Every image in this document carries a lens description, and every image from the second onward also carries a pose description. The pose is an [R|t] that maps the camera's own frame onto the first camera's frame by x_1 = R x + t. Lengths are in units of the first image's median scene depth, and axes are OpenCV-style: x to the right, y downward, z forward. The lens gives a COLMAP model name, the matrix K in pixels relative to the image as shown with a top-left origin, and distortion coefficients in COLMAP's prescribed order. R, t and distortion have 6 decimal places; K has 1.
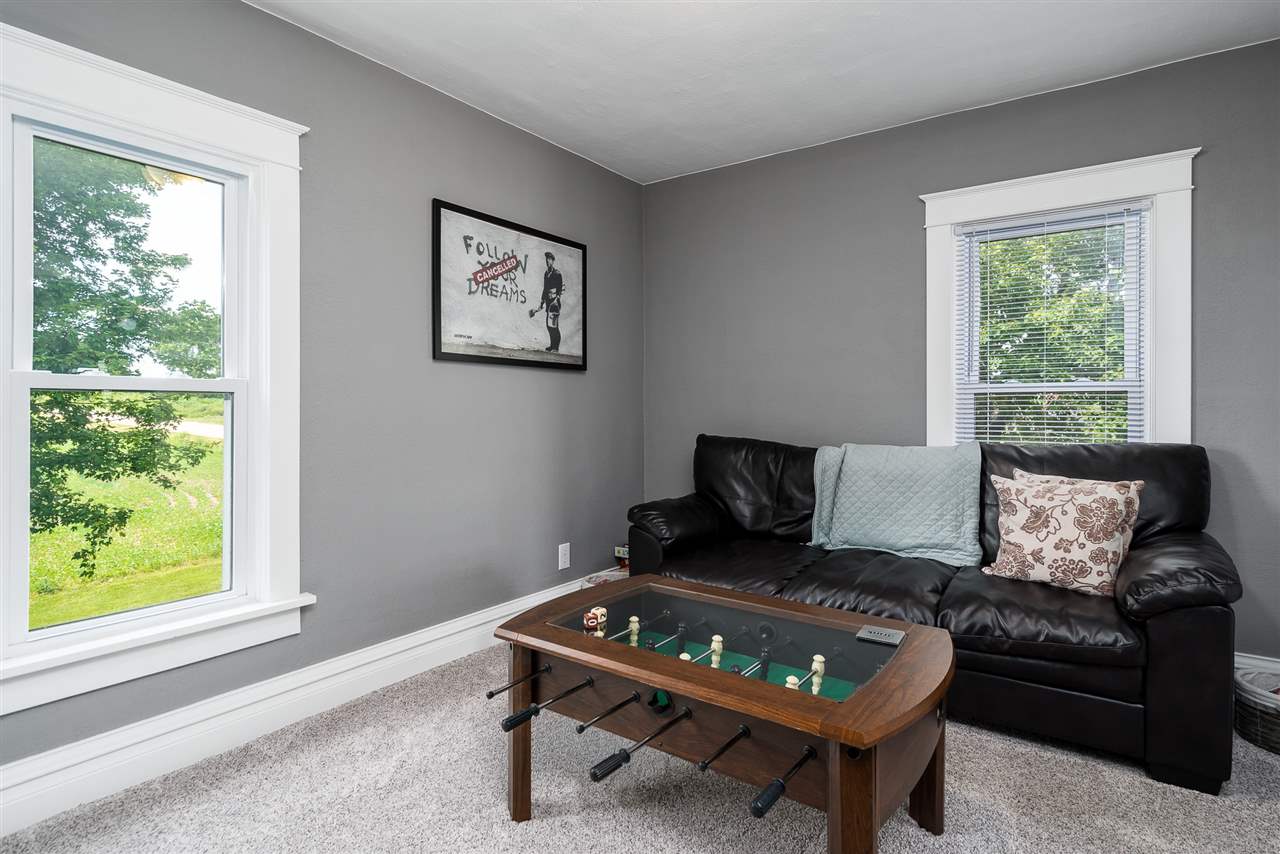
lens RADIAL K [[679.2, 0, 639.1], [0, 679.2, 401.8], [0, 0, 1]] dist [0.014689, 0.000284]
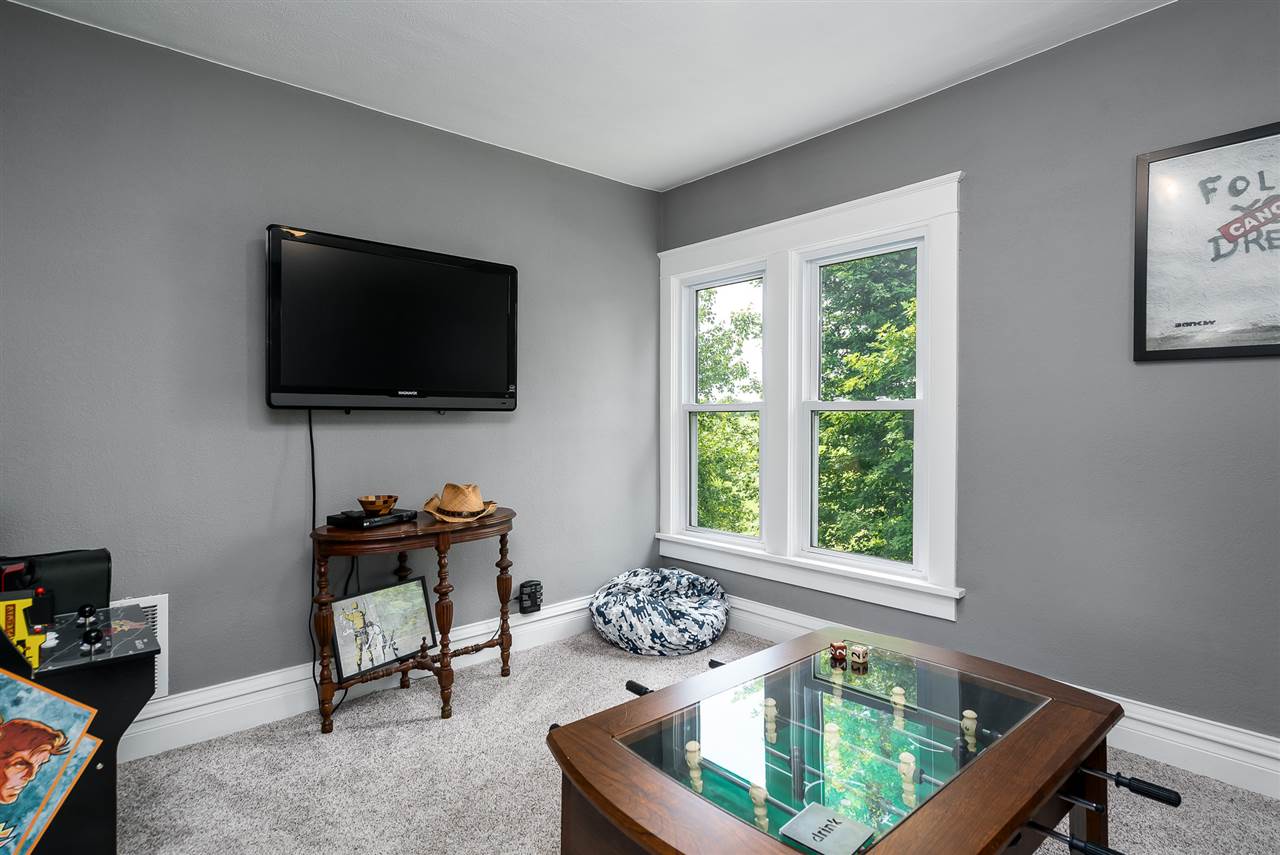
lens RADIAL K [[660.8, 0, 634.3], [0, 660.8, 418.9], [0, 0, 1]] dist [0.009837, 0.000182]
pose [[-0.219432, -0.001459, -0.975627, 0.545972], [0.003408, 0.999992, -0.002262, 0.003294], [0.975622, -0.003821, -0.219425, 0.572356]]
